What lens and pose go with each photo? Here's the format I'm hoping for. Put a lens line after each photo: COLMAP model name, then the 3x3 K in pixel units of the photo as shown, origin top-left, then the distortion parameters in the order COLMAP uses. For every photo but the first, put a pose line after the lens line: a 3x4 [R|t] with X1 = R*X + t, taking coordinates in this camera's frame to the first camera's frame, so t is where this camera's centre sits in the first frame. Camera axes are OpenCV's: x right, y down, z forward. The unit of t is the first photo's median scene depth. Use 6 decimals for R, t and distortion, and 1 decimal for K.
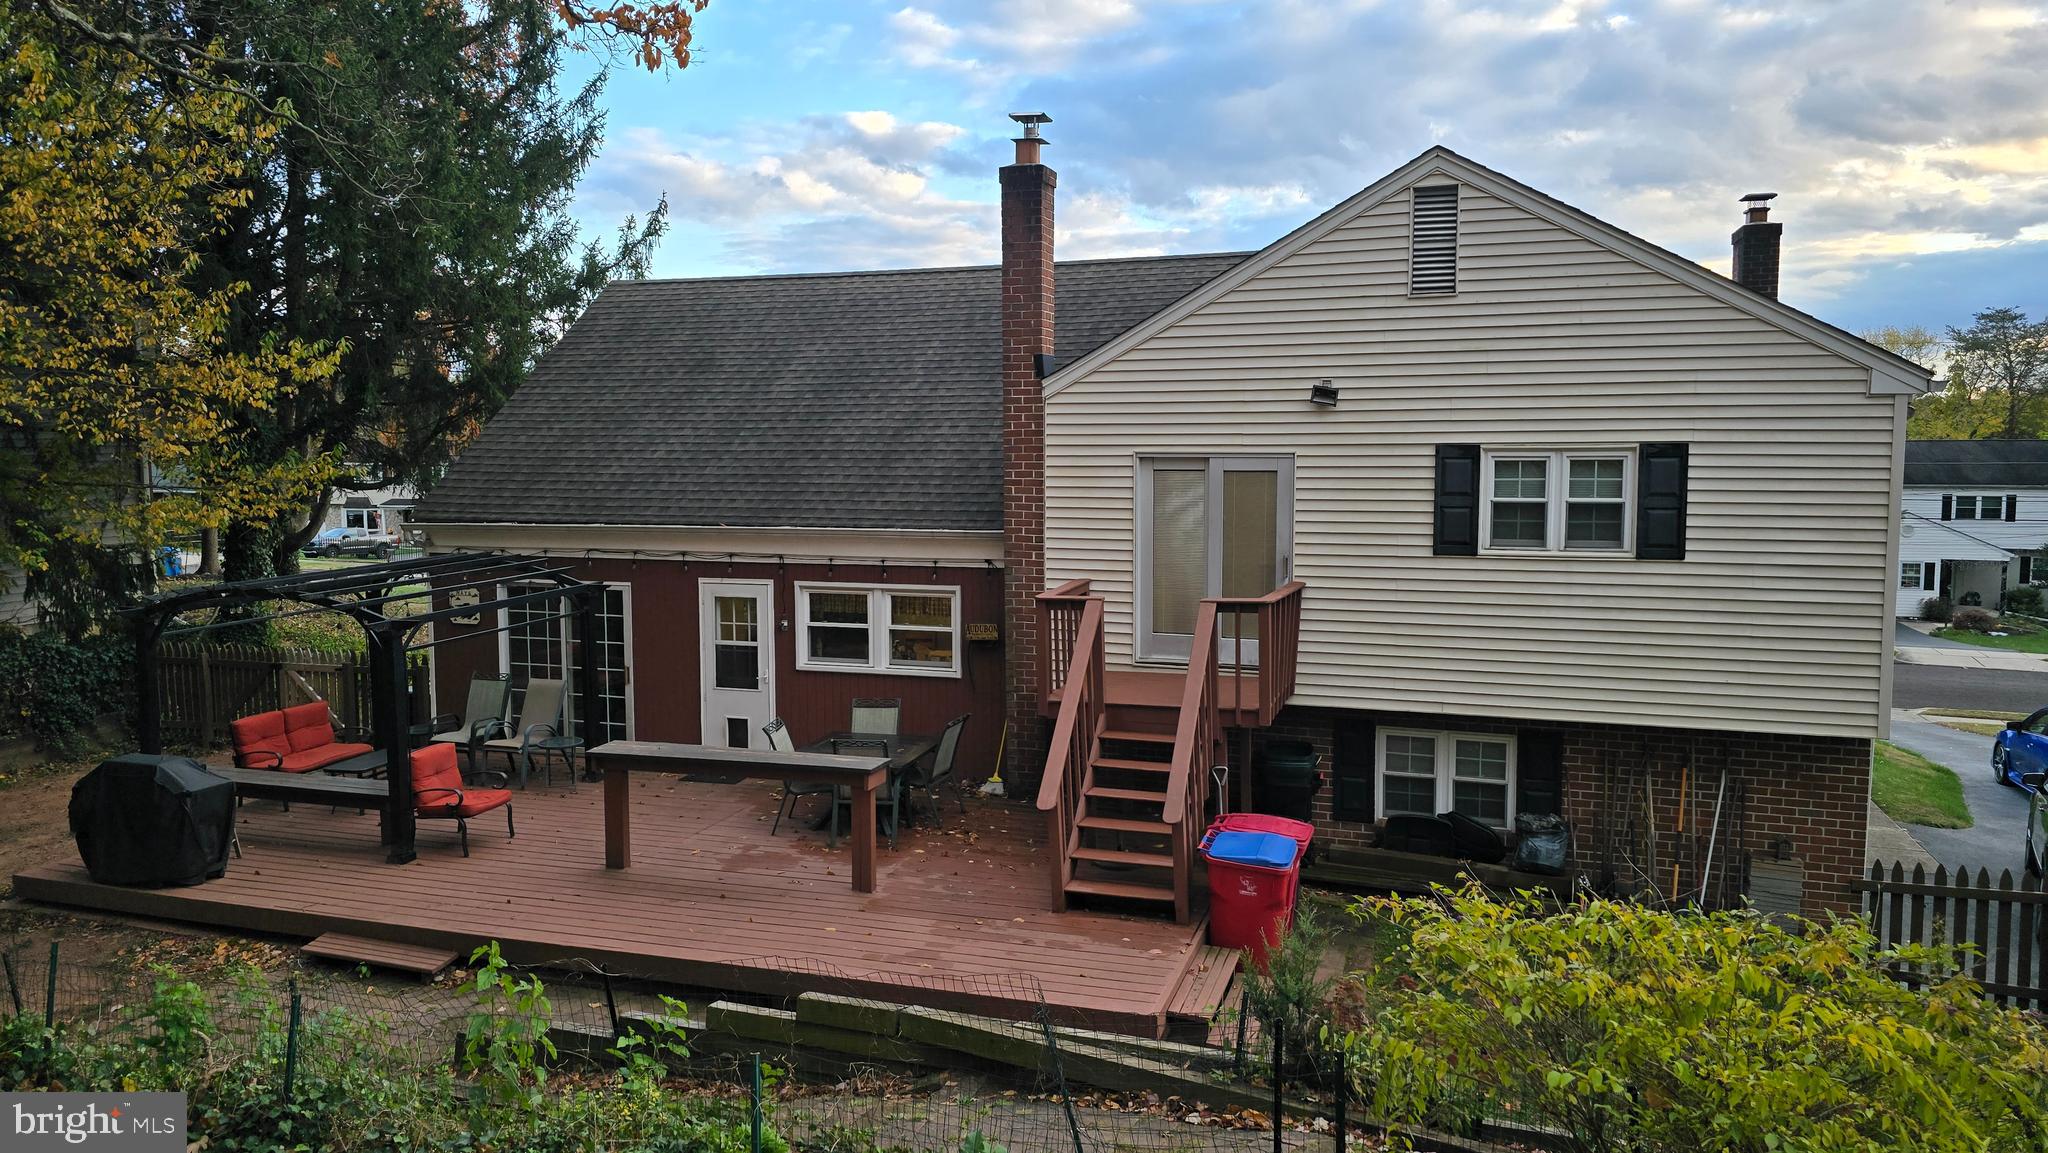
lens RADIAL K [[1365.6, 0, 1018.1], [0, 1365.6, 512.0], [0, 0, 1]] dist [0.067990, -0.057489]
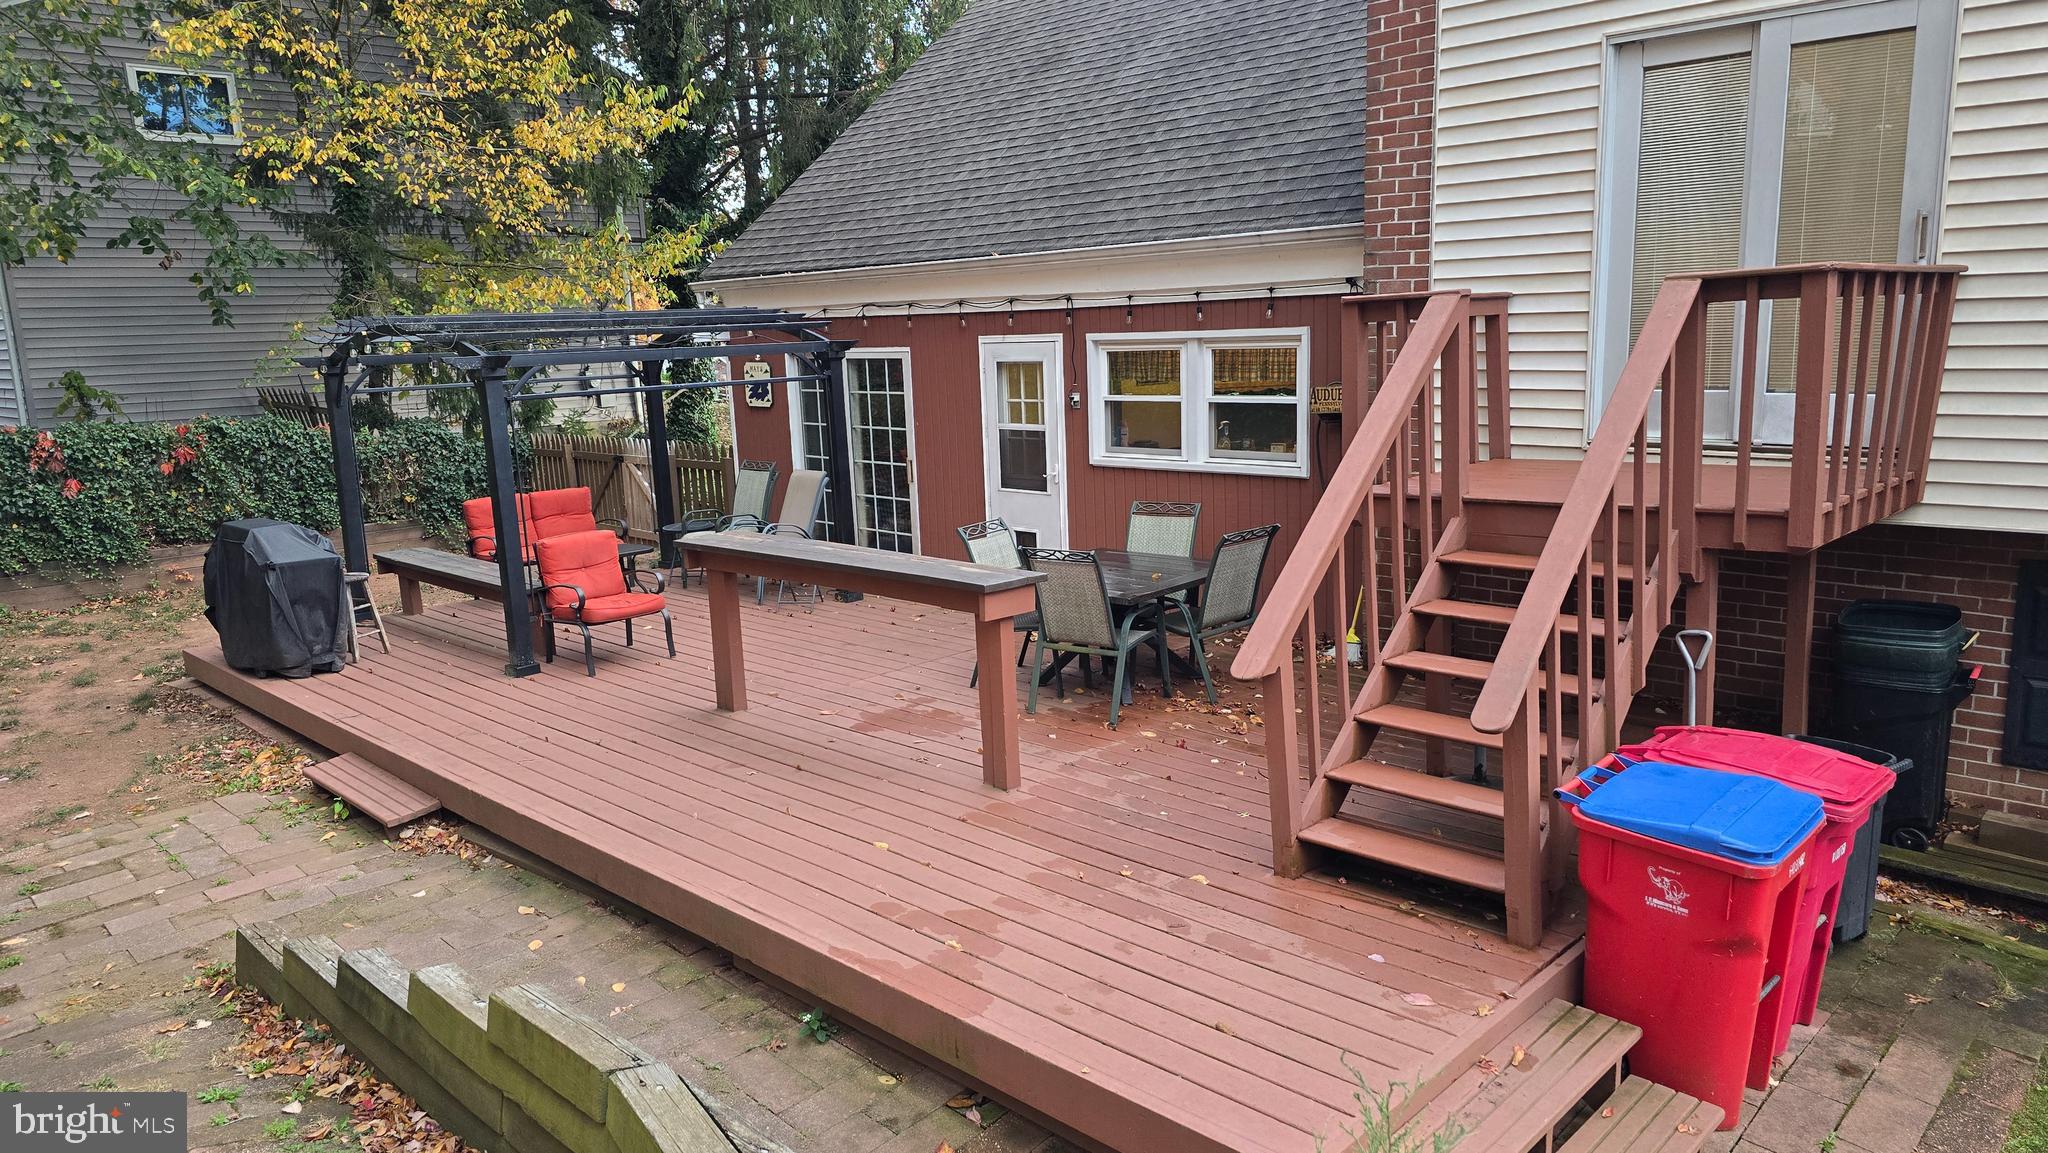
lens RADIAL K [[1365.6, 0, 1036.4], [0, 1365.6, 571.4], [0, 0, 1]] dist [0.067990, -0.057489]
pose [[0.900610, 0.053634, -0.431305, 0.131994], [0.004113, 0.991260, 0.131855, 0.089800], [0.434608, -0.120524, 0.892519, 0.418849]]
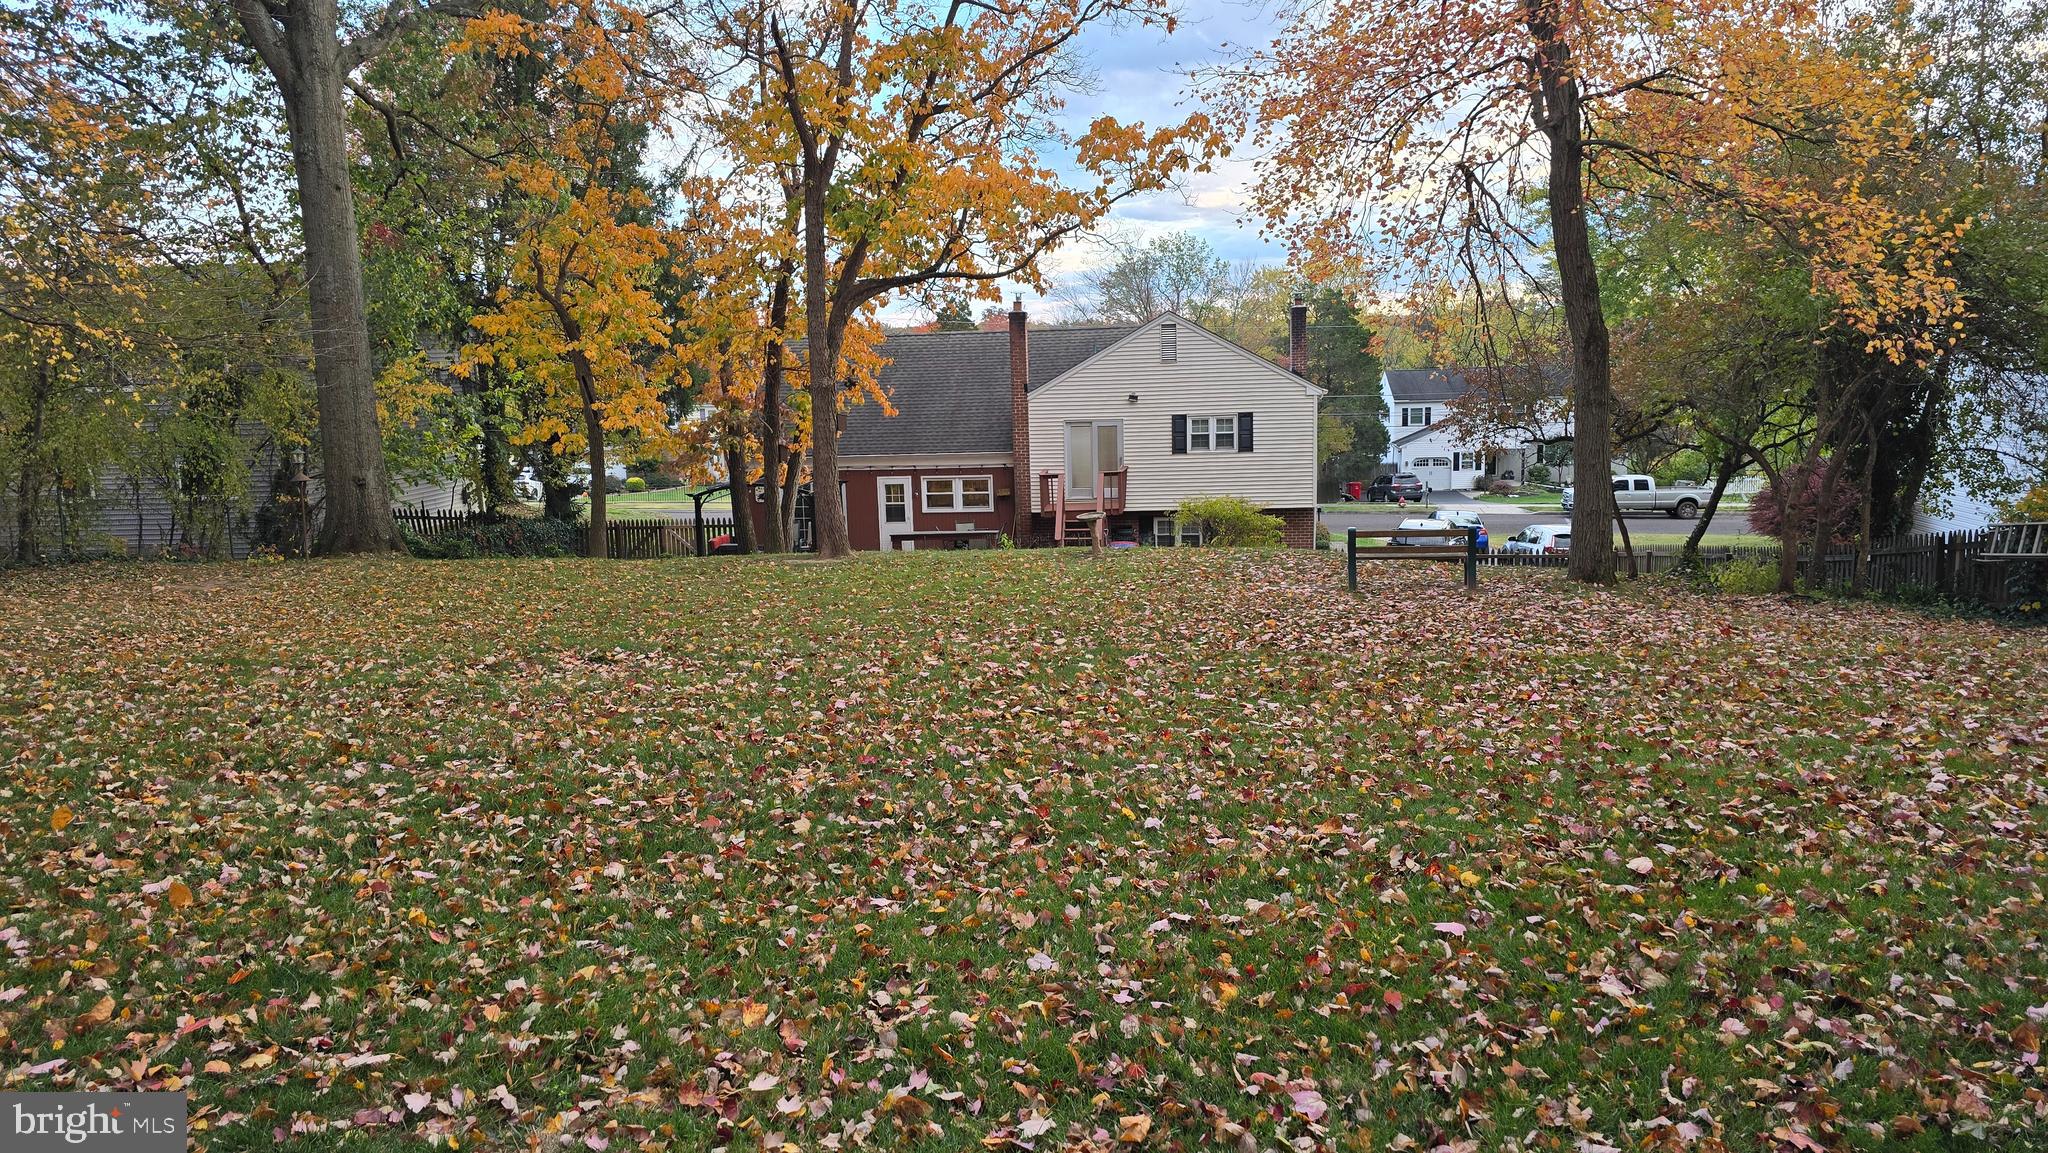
lens RADIAL K [[1365.6, 0, 1005.7], [0, 1365.6, 520.7], [0, 0, 1]] dist [0.067990, -0.057489]
pose [[0.986082, -0.039710, 0.161450, -0.470410], [0.033183, 0.998527, 0.042925, 0.034832], [-0.162917, -0.036970, 0.985947, -1.634620]]
